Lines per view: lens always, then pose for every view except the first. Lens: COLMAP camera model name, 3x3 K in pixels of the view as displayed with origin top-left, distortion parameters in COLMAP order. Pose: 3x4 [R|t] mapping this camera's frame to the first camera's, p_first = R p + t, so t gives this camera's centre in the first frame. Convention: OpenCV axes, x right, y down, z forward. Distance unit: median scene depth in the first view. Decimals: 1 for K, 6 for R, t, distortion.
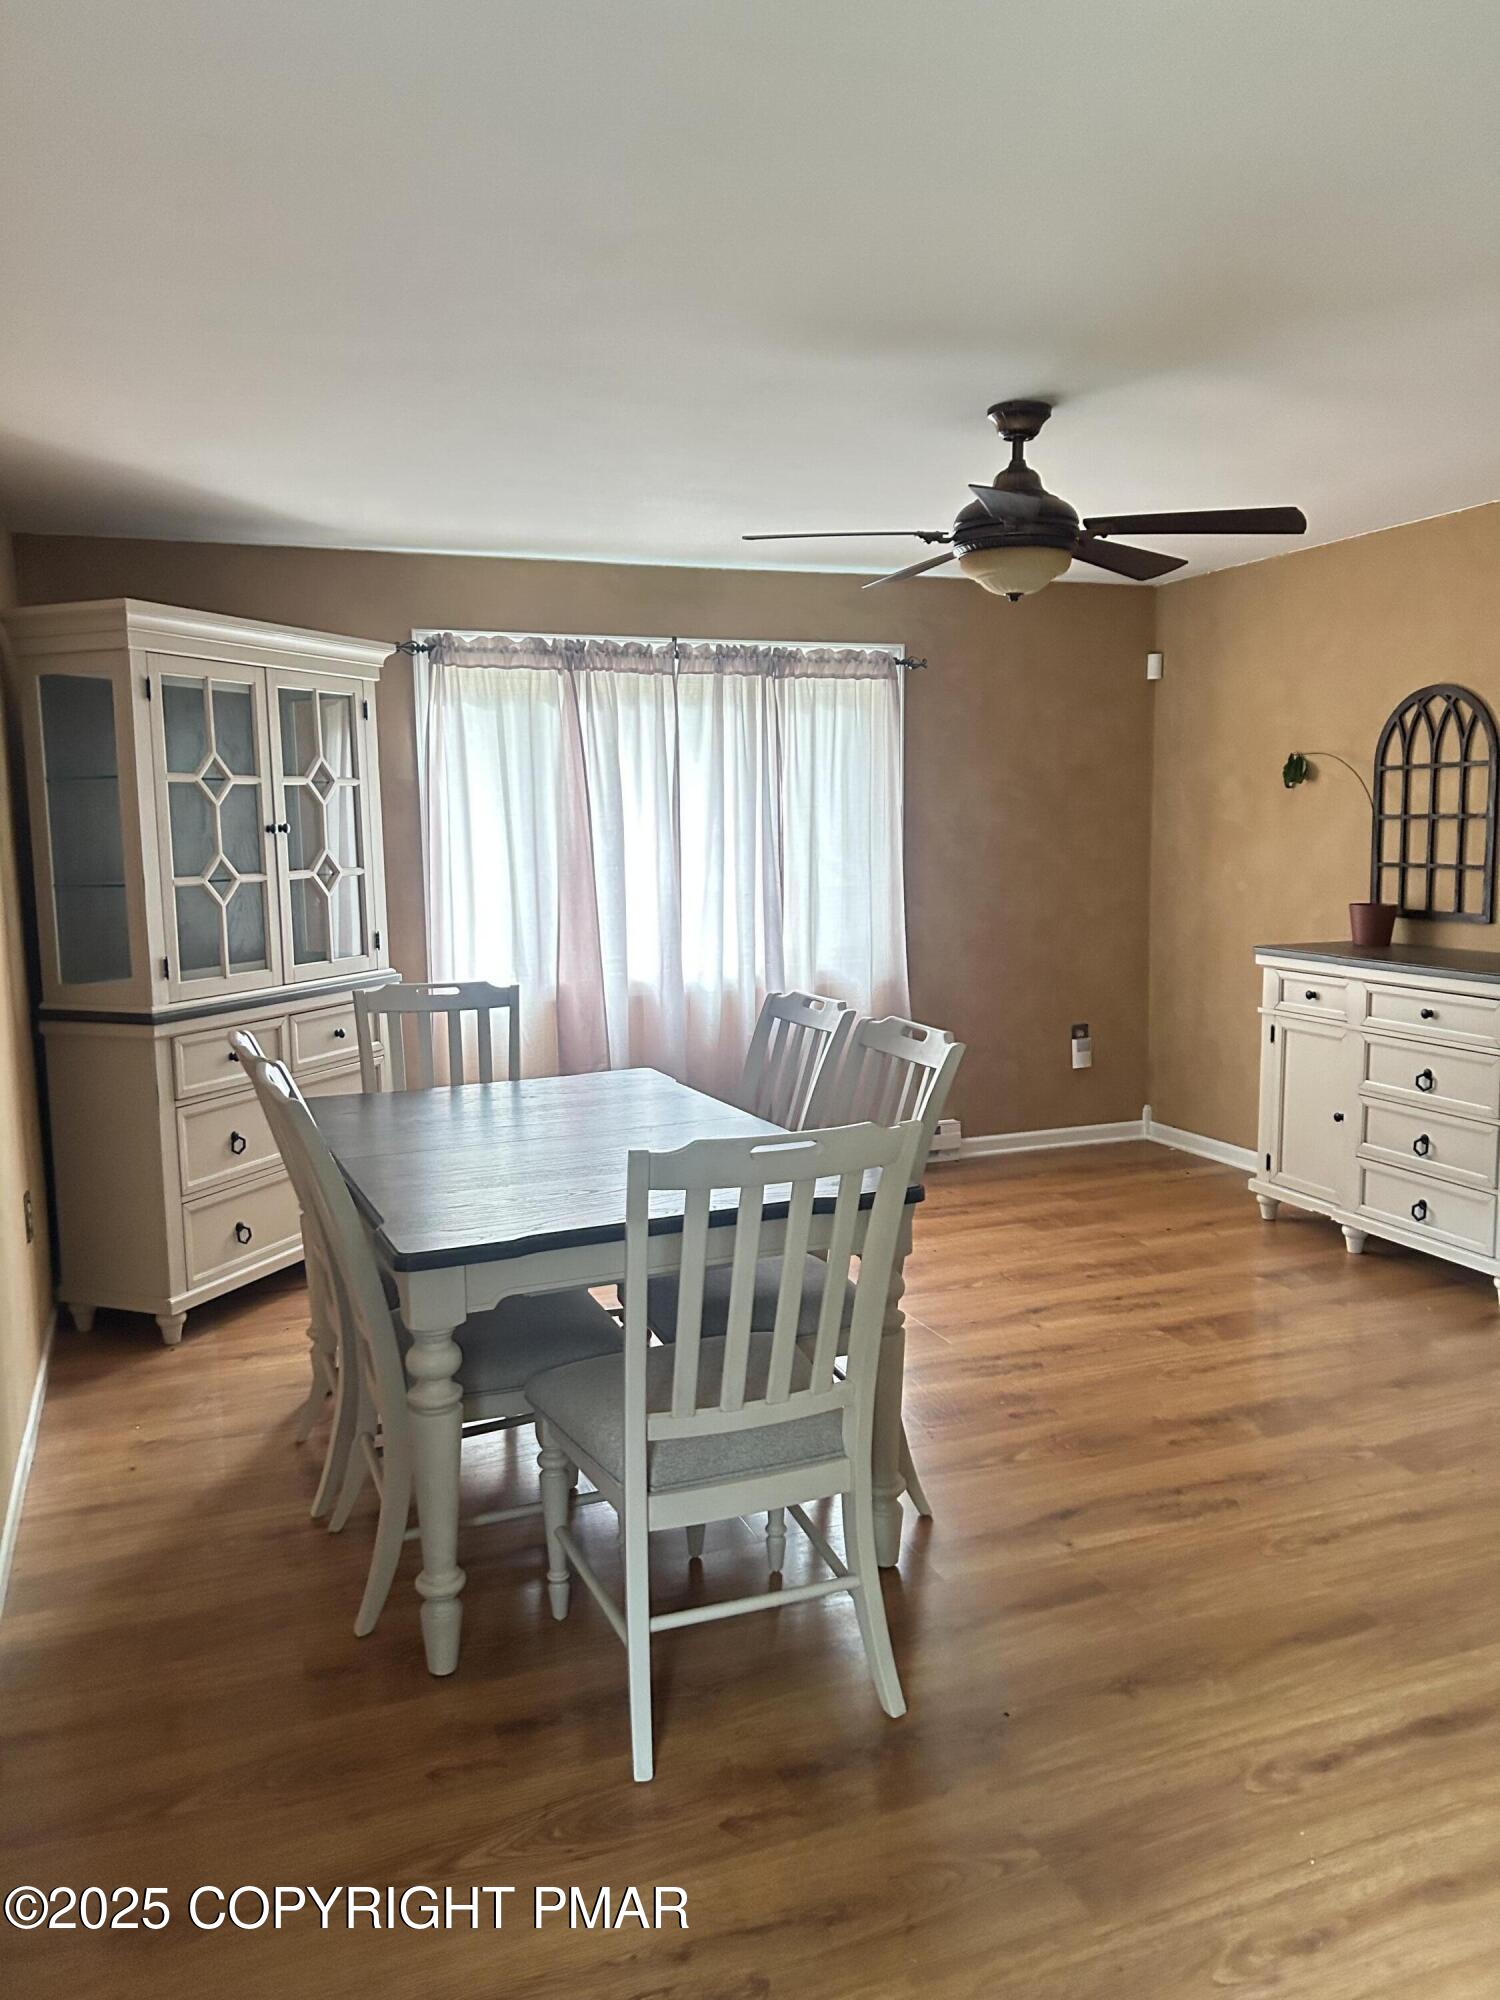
lens RADIAL K [[1496.9, 0, 746.8], [0, 1496.9, 997.6], [0, 0, 1]] dist [0.055385, -0.066852]
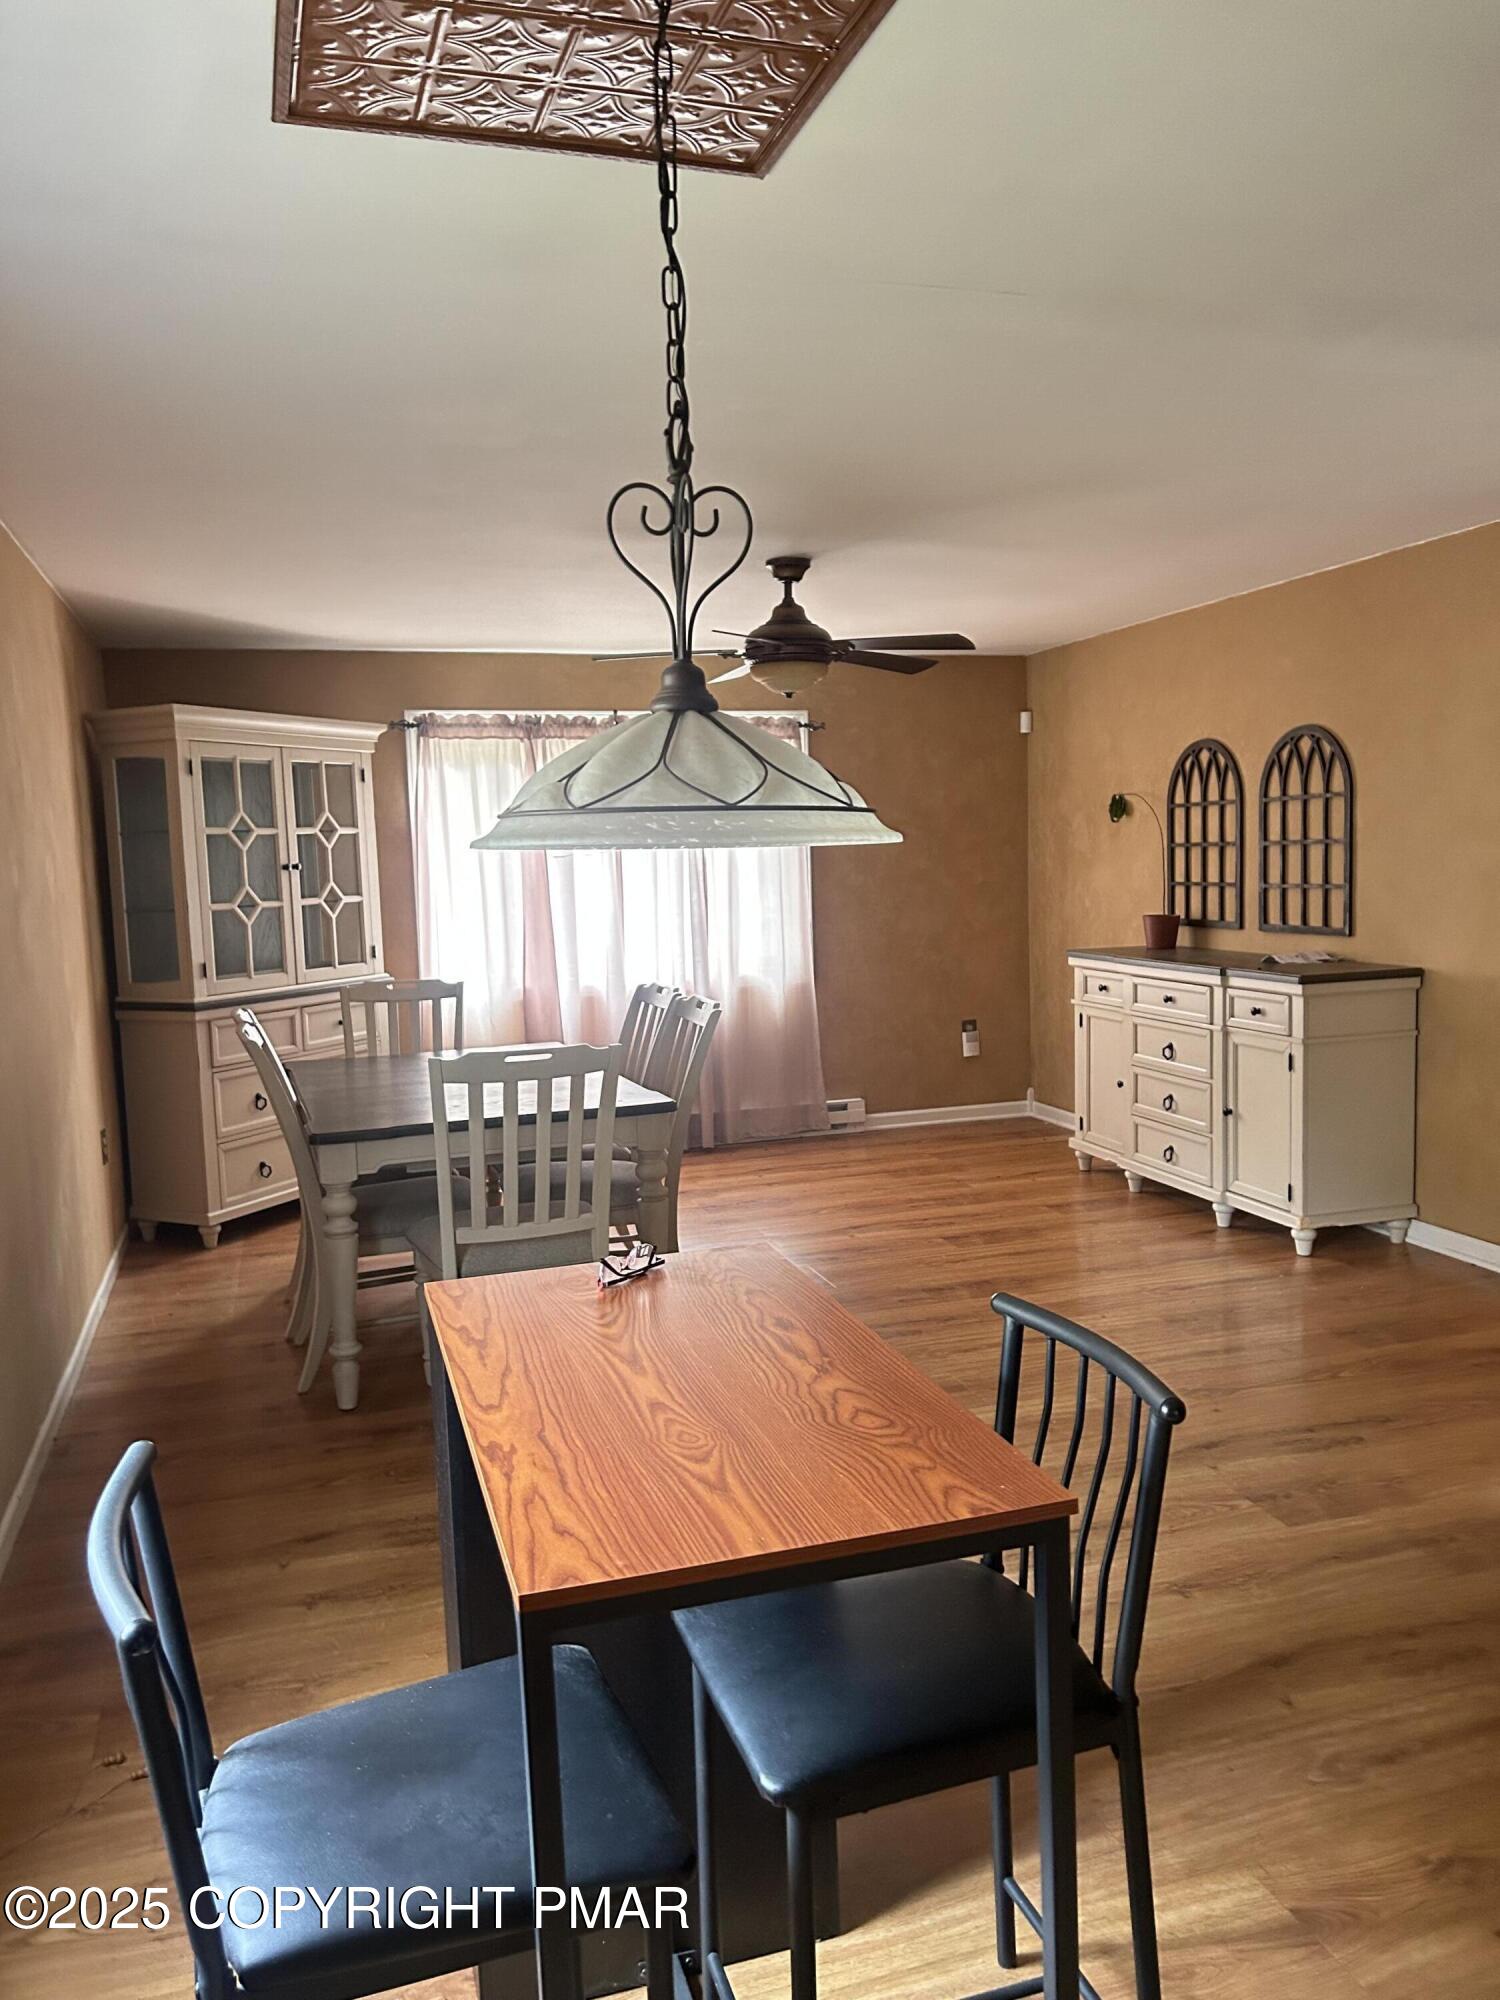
lens RADIAL K [[1496.9, 0, 747.0], [0, 1496.9, 1005.4], [0, 0, 1]] dist [0.055385, -0.066852]
pose [[0.997658, -0.007511, -0.067985, 0.179587], [0.006537, 0.999873, -0.014542, 0.031996], [0.068085, 0.014063, 0.997580, -0.298294]]
